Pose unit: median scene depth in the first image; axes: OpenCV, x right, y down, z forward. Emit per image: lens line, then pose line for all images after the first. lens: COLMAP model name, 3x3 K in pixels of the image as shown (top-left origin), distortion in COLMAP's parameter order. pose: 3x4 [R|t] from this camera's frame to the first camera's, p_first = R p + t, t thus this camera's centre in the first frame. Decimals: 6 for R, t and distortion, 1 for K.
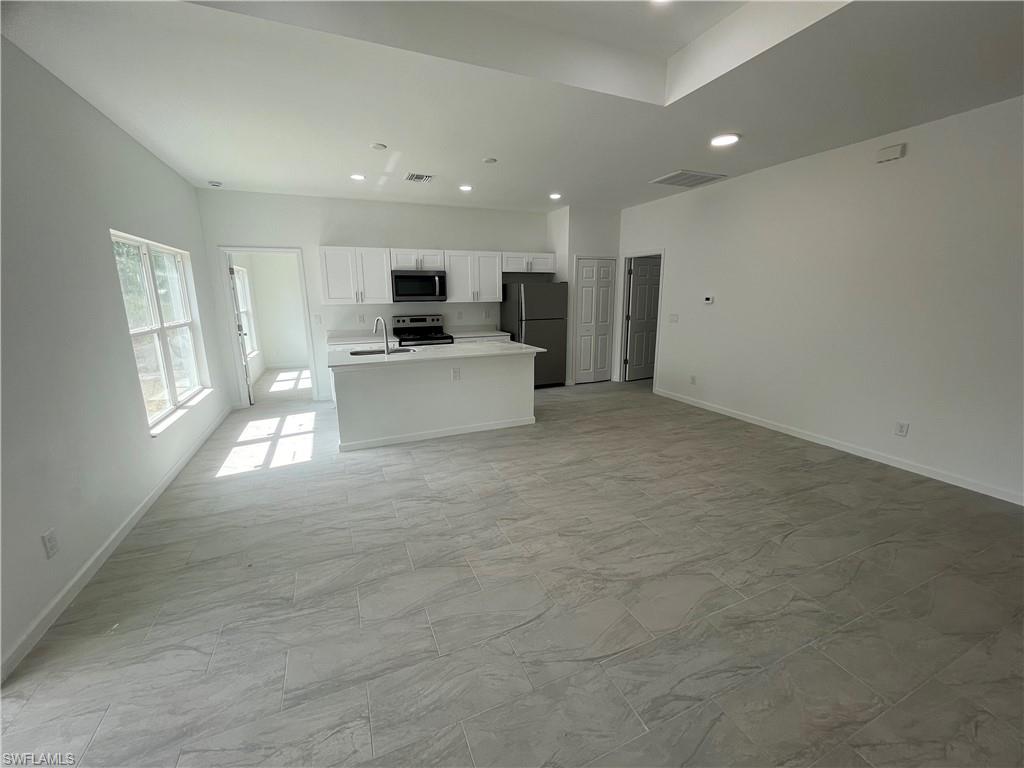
lens RADIAL K [[411.7, 0, 512.1], [0, 411.7, 380.0], [0, 0, 1]] dist [-0.003203, -0.000165]
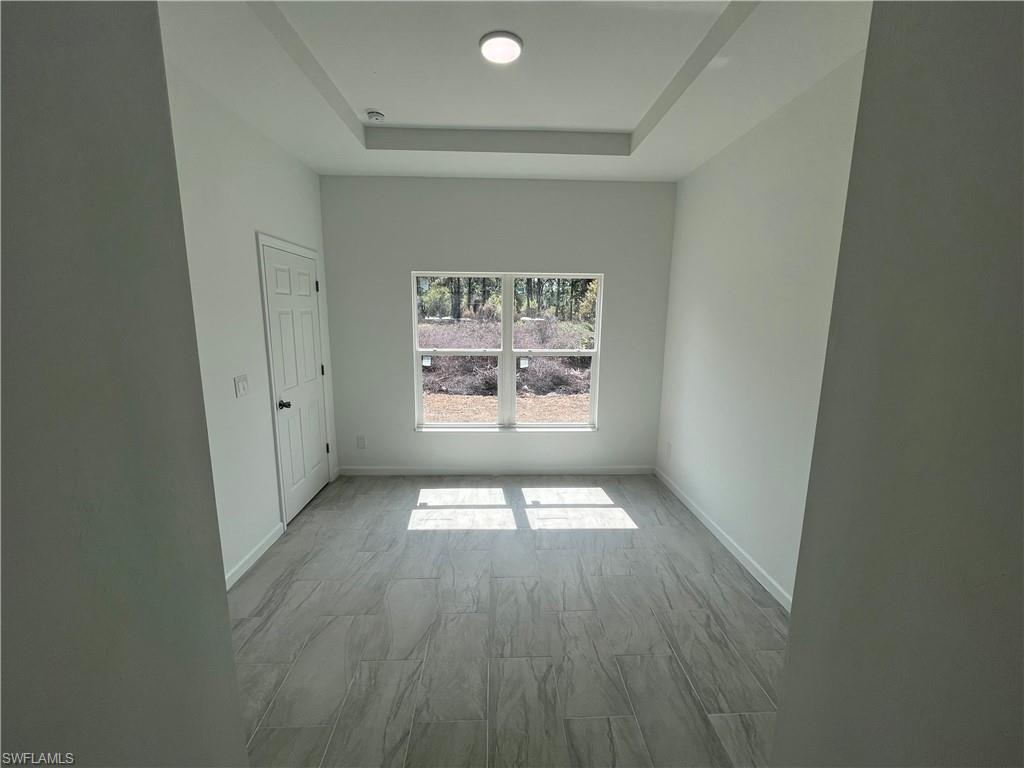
lens RADIAL K [[400.3, 0, 512.5], [0, 400.3, 379.7], [0, 0, 1]] dist [-0.002003, -0.000081]
pose [[-0.367508, 0.158069, -0.916489, 0.065201], [-0.198893, 0.949293, 0.243482, -0.203832], [0.908504, 0.271765, -0.317434, 0.880250]]
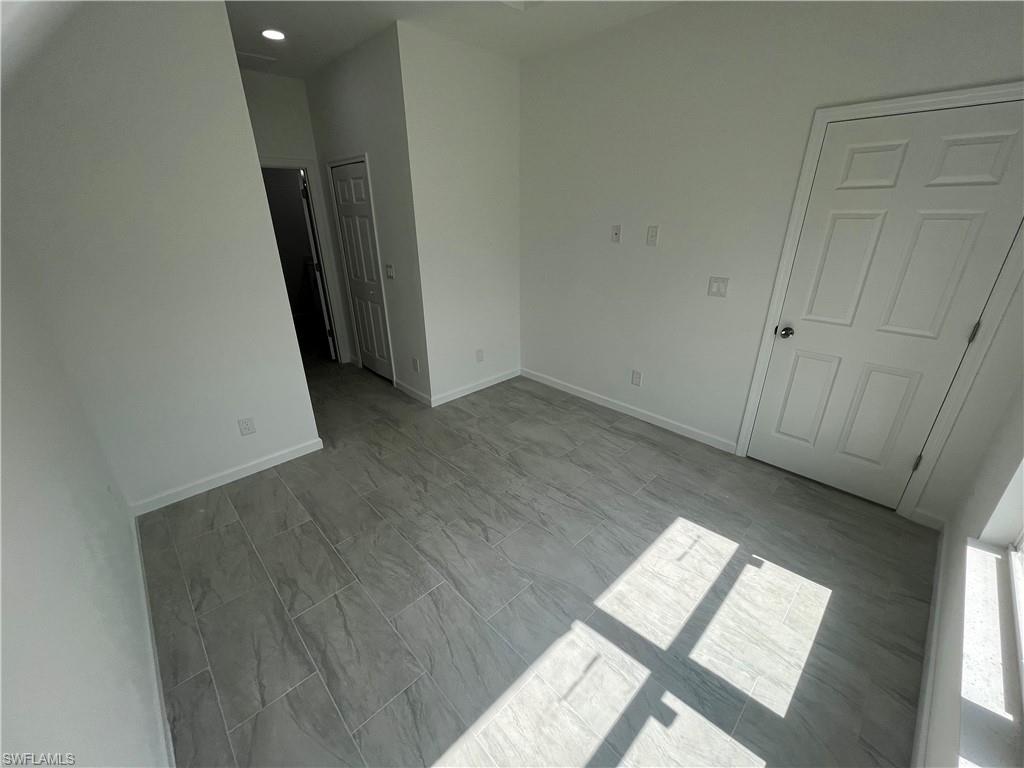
lens RADIAL K [[411.7, 0, 512.1], [0, 411.7, 380.0], [0, 0, 1]] dist [-0.003203, -0.000165]
pose [[-0.351253, -0.354181, 0.866705, -0.565077], [0.201608, 0.875362, 0.439426, -0.198289], [-0.914317, 0.329085, -0.236068, 0.849796]]
